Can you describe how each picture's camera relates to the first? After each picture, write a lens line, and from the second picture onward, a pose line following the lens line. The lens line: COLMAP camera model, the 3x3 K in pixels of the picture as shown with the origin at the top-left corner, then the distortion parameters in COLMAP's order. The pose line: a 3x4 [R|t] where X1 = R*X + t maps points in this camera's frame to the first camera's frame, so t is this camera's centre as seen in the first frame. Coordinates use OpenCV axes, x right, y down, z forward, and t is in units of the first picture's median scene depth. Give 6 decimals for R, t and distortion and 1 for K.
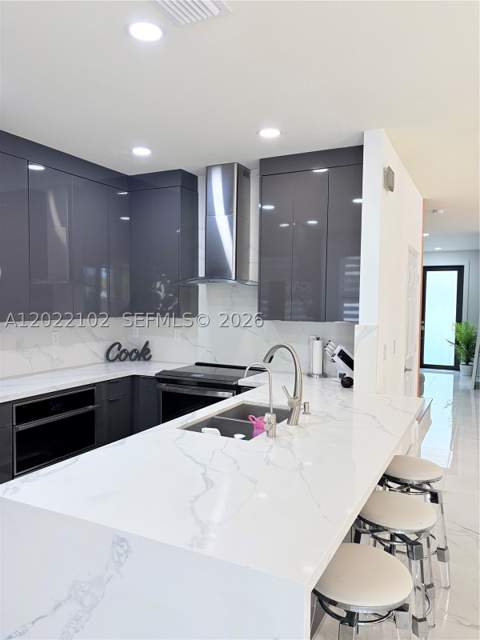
lens RADIAL K [[482.8, 0, 240.0], [0, 482.8, 322.8], [0, 0, 1]] dist [0.047028, -0.039699]
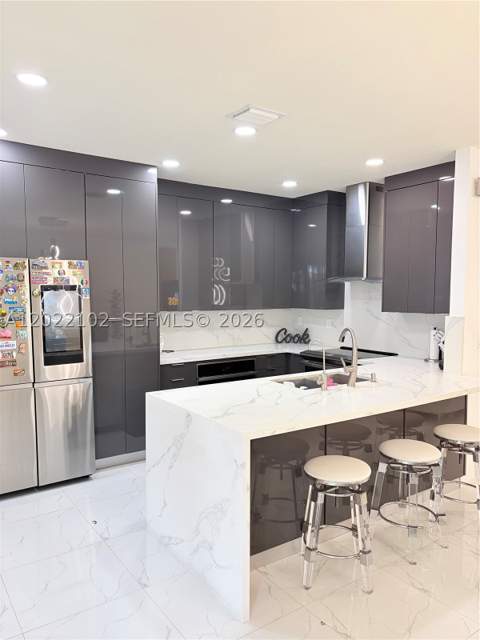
lens RADIAL K [[482.8, 0, 241.2], [0, 482.8, 321.5], [0, 0, 1]] dist [0.047028, -0.039699]
pose [[0.883959, 0.020432, -0.467117, 0.280548], [-0.015886, 0.999780, 0.013668, 0.007605], [0.467294, -0.004662, 0.884090, -0.216578]]
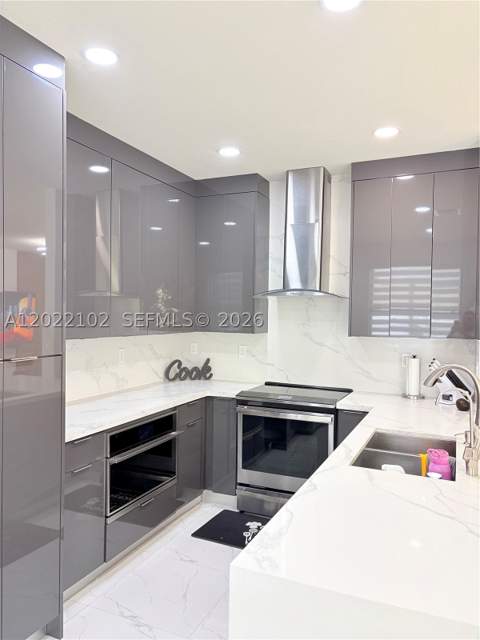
lens RADIAL K [[482.8, 0, 240.0], [0, 482.8, 322.1], [0, 0, 1]] dist [0.047028, -0.039699]
pose [[0.998562, 0.002661, 0.053550, -0.209675], [-0.001030, 0.999535, -0.030469, -0.004048], [-0.053606, 0.030370, 0.998100, 0.086430]]
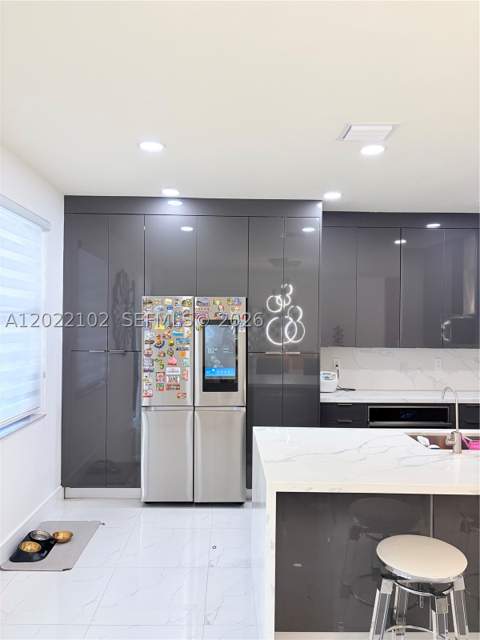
lens RADIAL K [[482.8, 0, 233.2], [0, 482.8, 319.3], [0, 0, 1]] dist [0.047028, -0.039699]
pose [[0.462398, -0.016836, -0.886512, 0.453481], [-0.048548, 0.997839, -0.044272, -0.000372], [0.885342, 0.063509, 0.460582, -0.003550]]
